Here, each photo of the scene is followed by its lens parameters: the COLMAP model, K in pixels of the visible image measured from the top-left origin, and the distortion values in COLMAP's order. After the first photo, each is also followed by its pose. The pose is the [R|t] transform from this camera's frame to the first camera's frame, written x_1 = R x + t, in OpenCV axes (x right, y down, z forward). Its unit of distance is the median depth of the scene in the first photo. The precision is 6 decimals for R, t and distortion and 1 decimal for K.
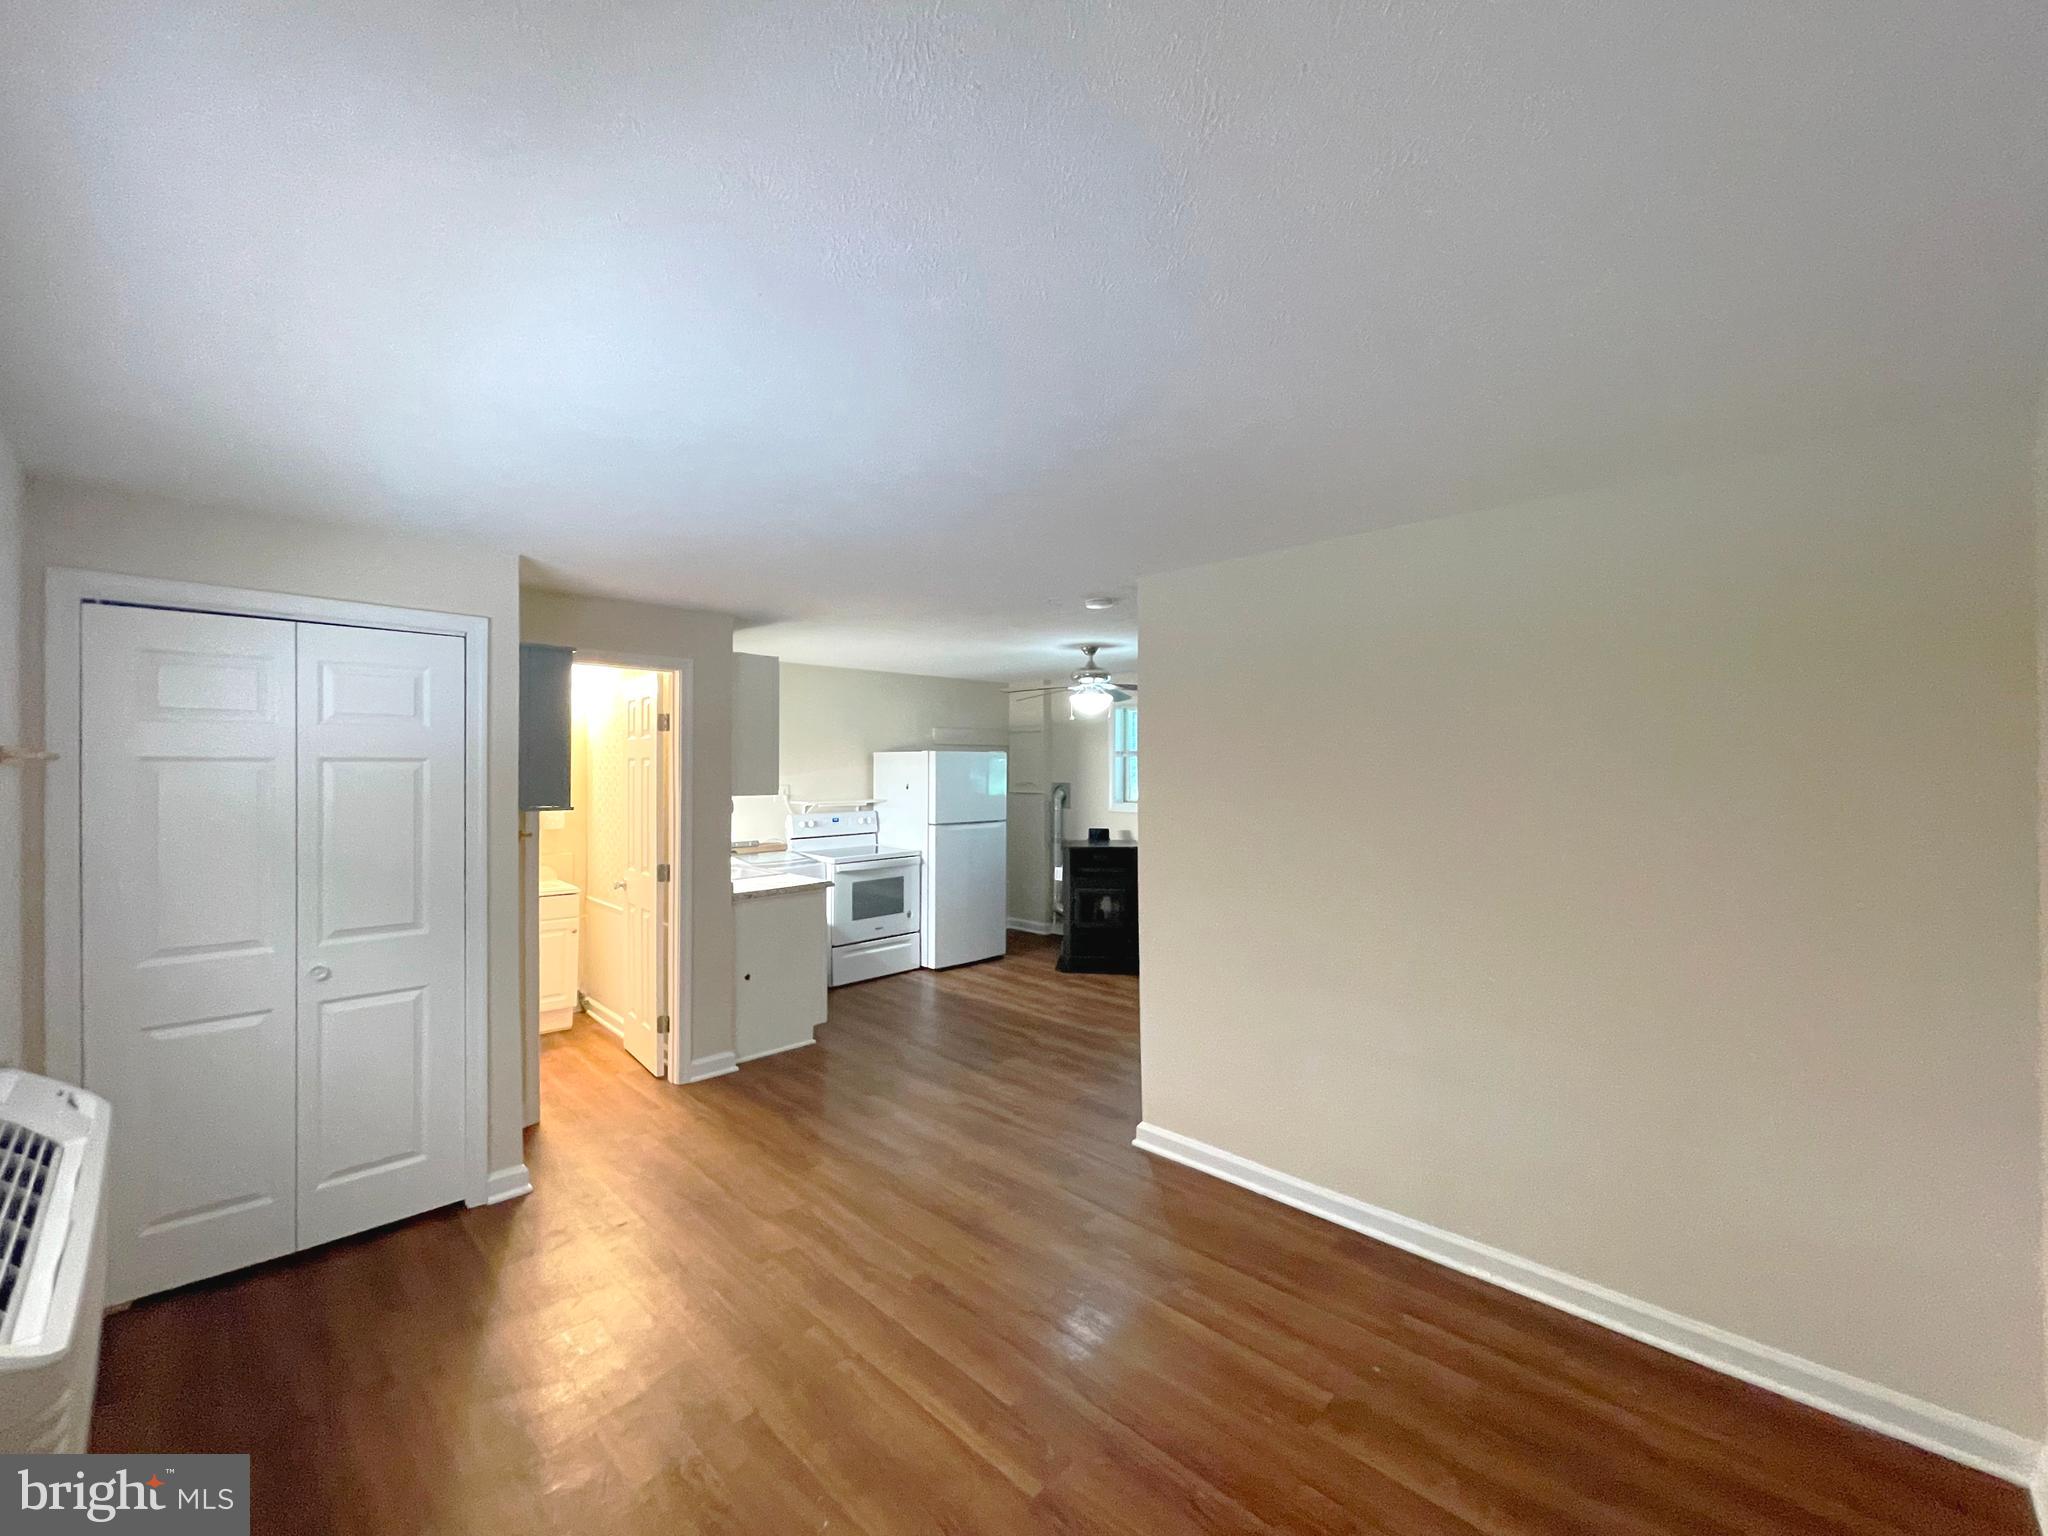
lens RADIAL K [[840.0, 0, 1023.8], [0, 840.0, 765.7], [0, 0, 1]] dist [-0.000795, -0.000099]
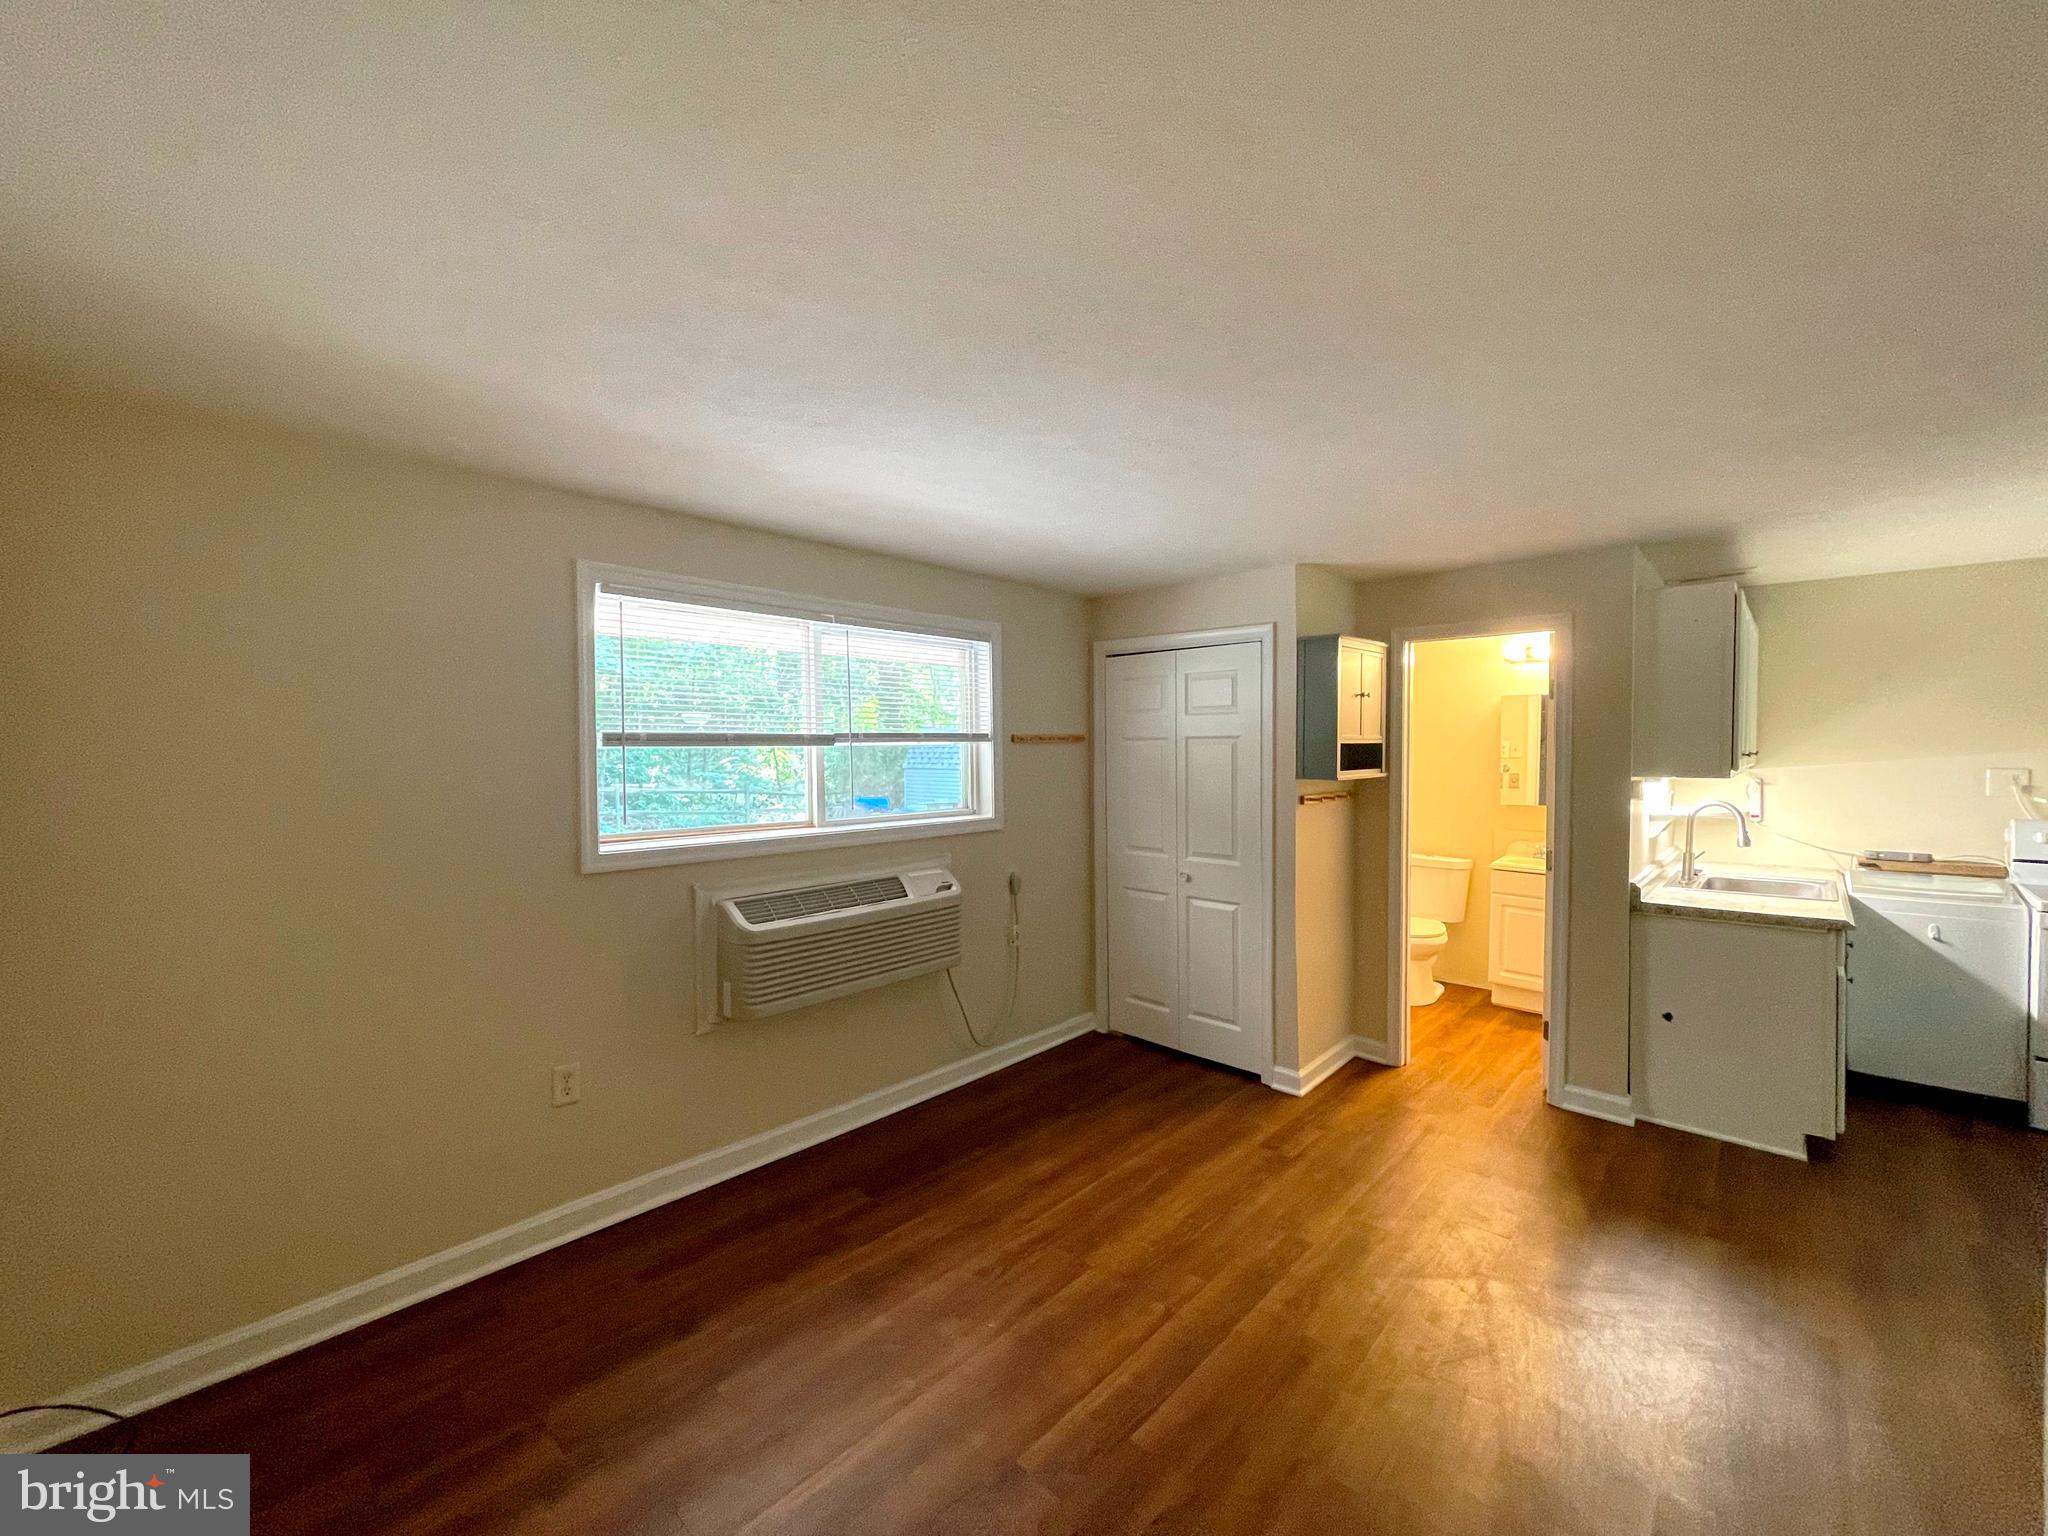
lens RADIAL K [[825.6, 0, 1009.7], [0, 825.6, 765.2], [0, 0, 1]] dist [0.000605, -0.003131]
pose [[0.012507, 0.019766, -0.999726, 0.289198], [0.006298, 0.999783, 0.019845, 0.004928], [0.999902, -0.006544, 0.012379, 0.289865]]
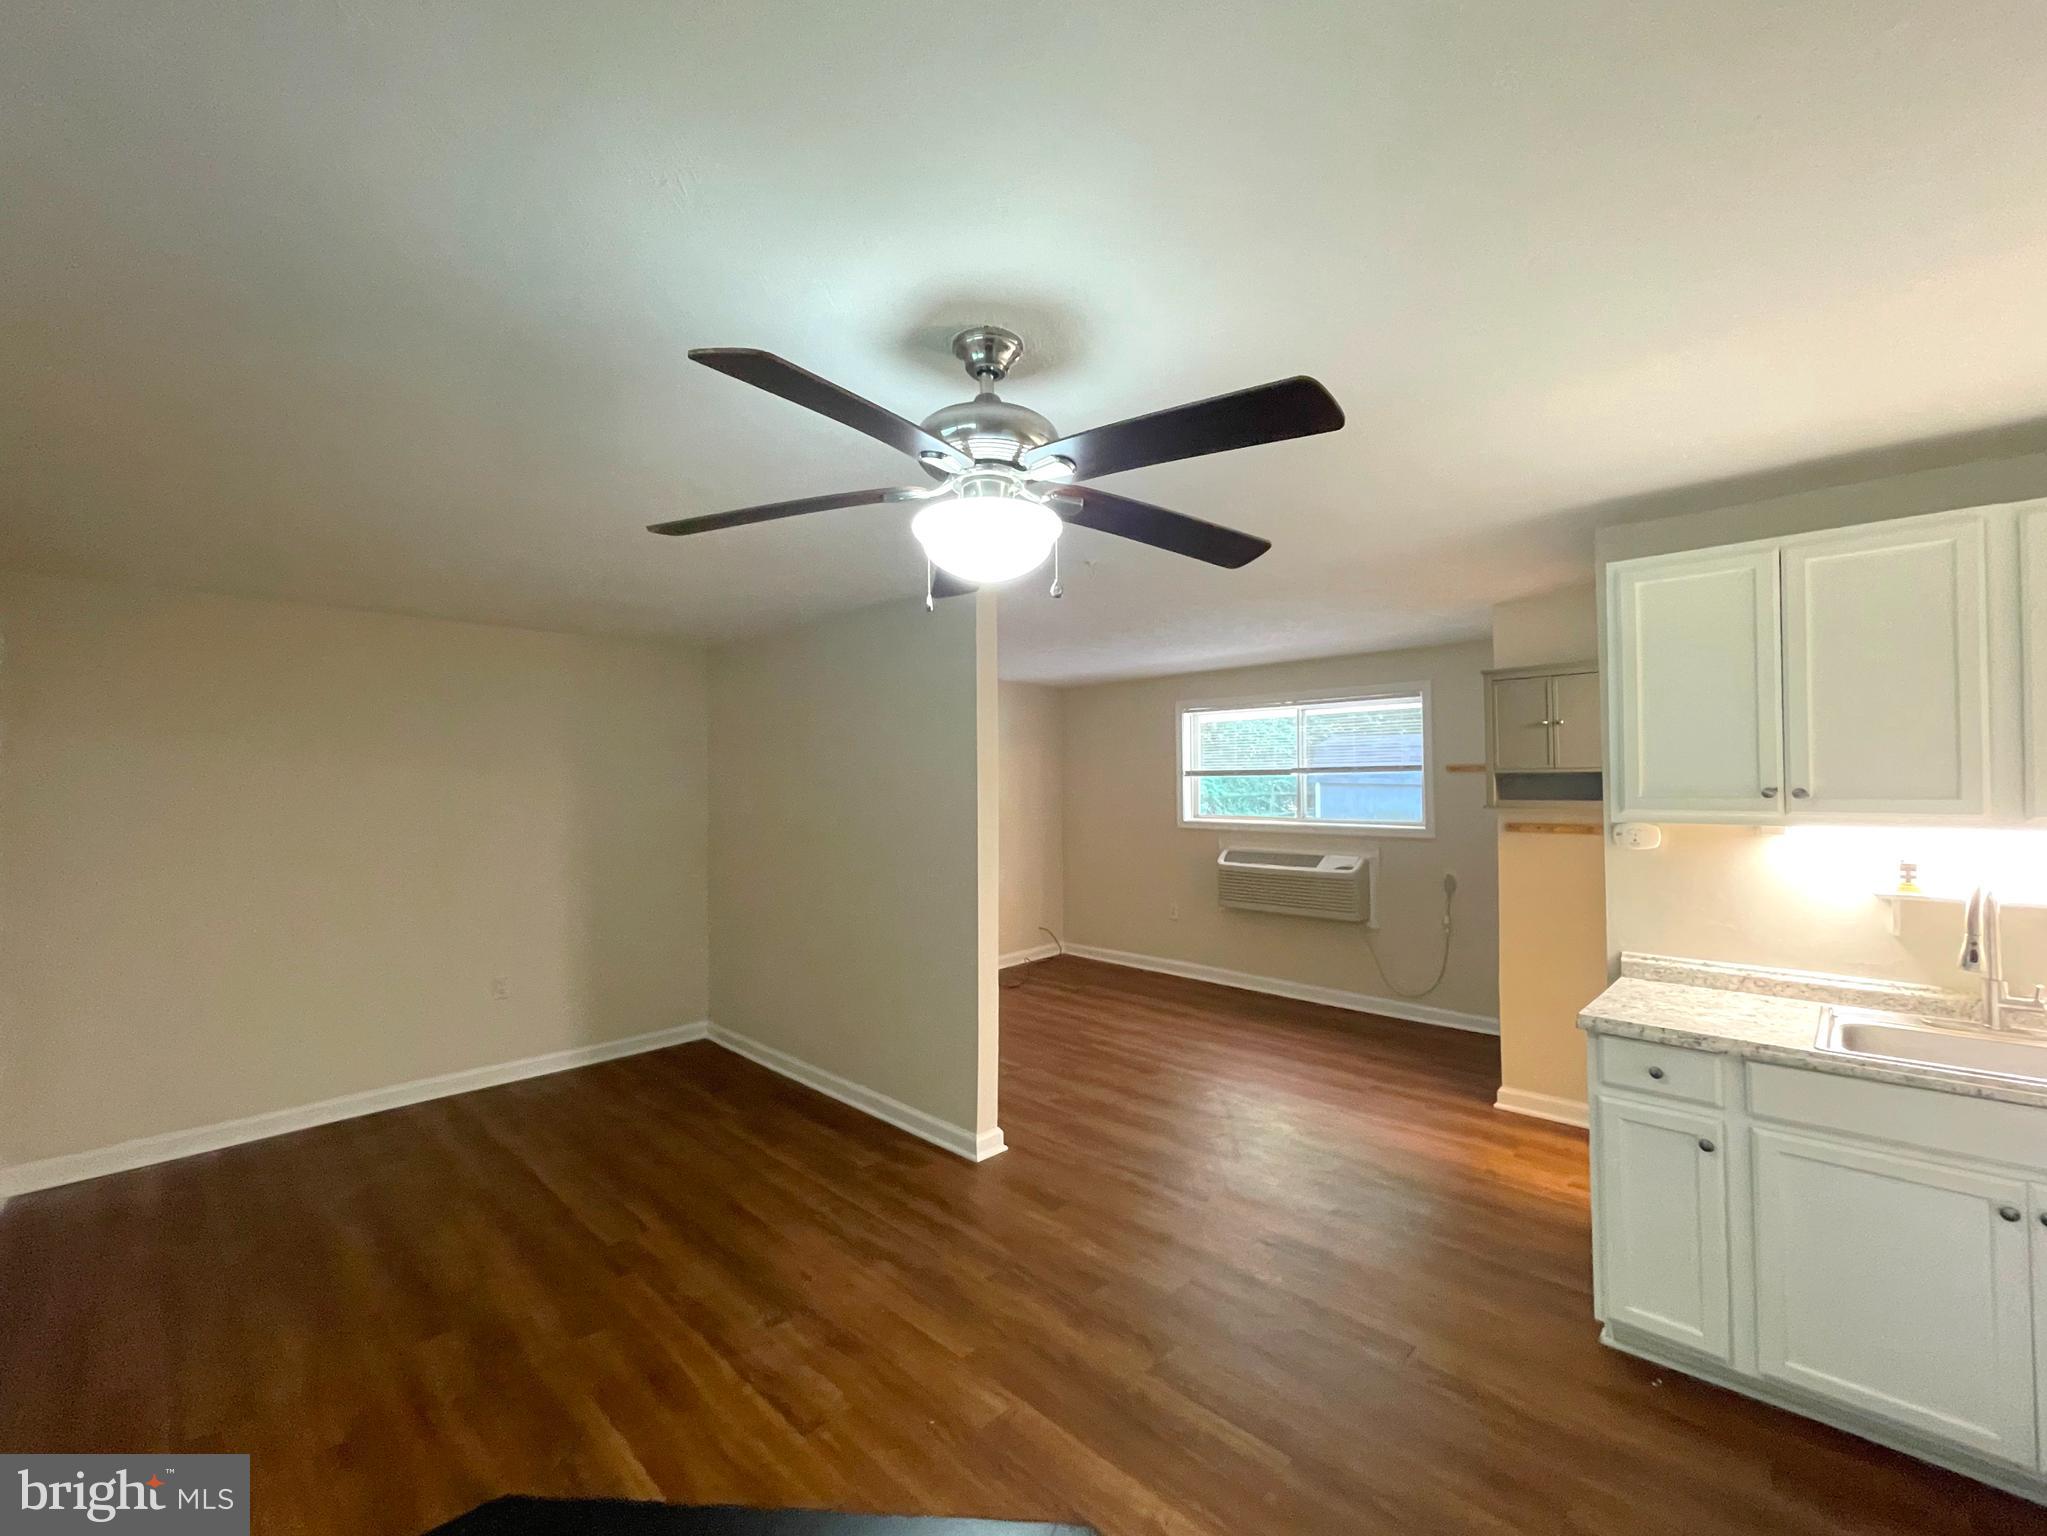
lens RADIAL K [[839.6, 0, 1023.3], [0, 839.6, 765.7], [0, 0, 1]] dist [-0.000795, -0.000099]
pose [[-0.999934, 0.009745, -0.006079, 0.063218], [0.009831, 0.999850, -0.014286, 0.001933], [0.005938, -0.014345, -0.999879, 1.142020]]
